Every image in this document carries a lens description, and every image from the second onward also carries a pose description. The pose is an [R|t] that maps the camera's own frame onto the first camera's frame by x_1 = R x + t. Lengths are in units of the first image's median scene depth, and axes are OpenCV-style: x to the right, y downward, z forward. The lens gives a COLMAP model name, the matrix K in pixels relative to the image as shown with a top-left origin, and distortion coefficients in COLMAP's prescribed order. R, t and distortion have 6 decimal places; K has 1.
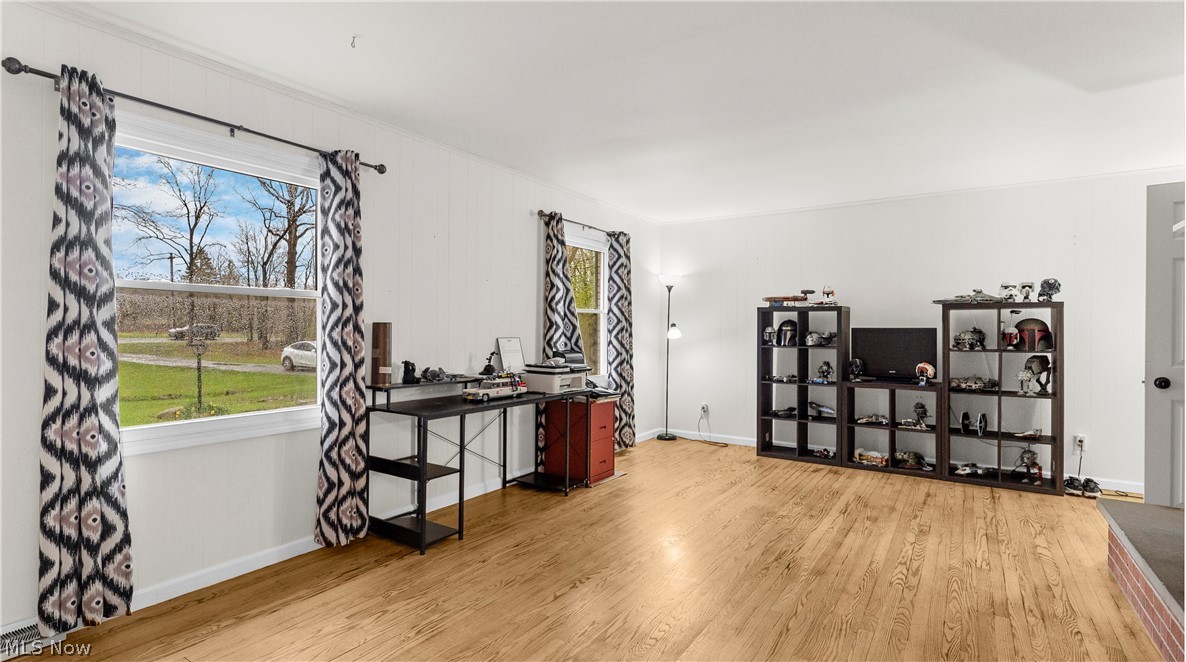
lens RADIAL K [[562.0, 0, 590.8], [0, 562.0, 332.3], [0, 0, 1]] dist [0.001113, 0.000359]
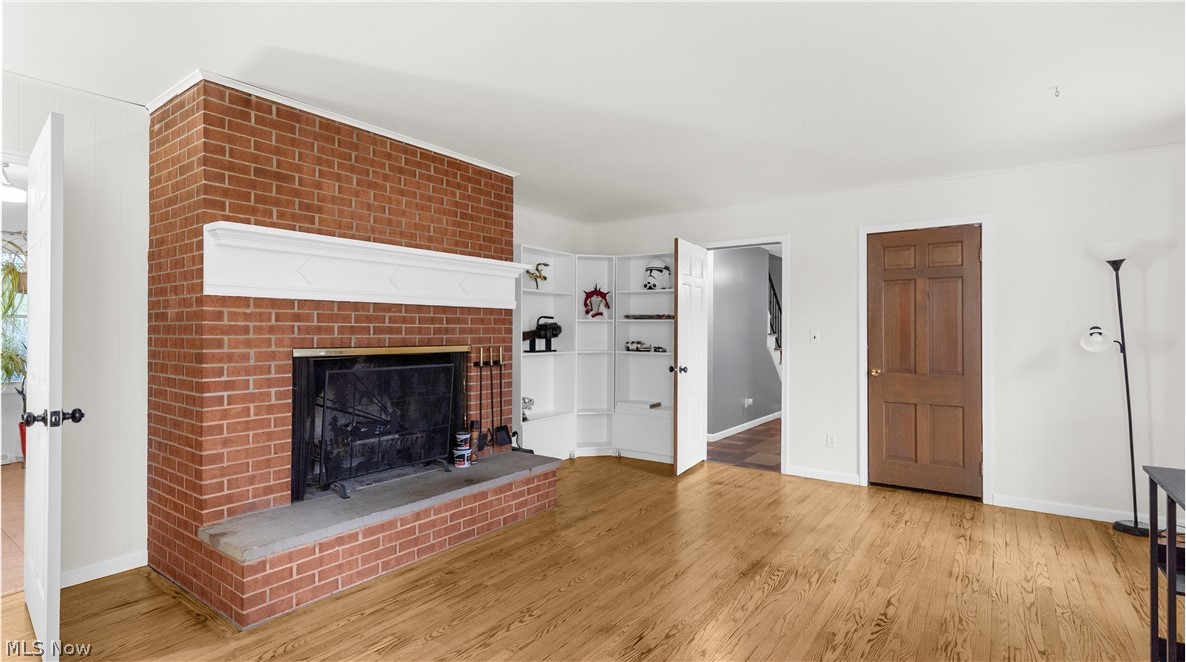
lens RADIAL K [[562.0, 0, 590.8], [0, 562.0, 332.3], [0, 0, 1]] dist [0.001113, 0.000359]
pose [[-0.999092, -0.009060, 0.041640, 0.413585], [-0.008676, 0.999918, 0.009411, -0.025523], [-0.041722, 0.009041, -0.999088, 1.897552]]
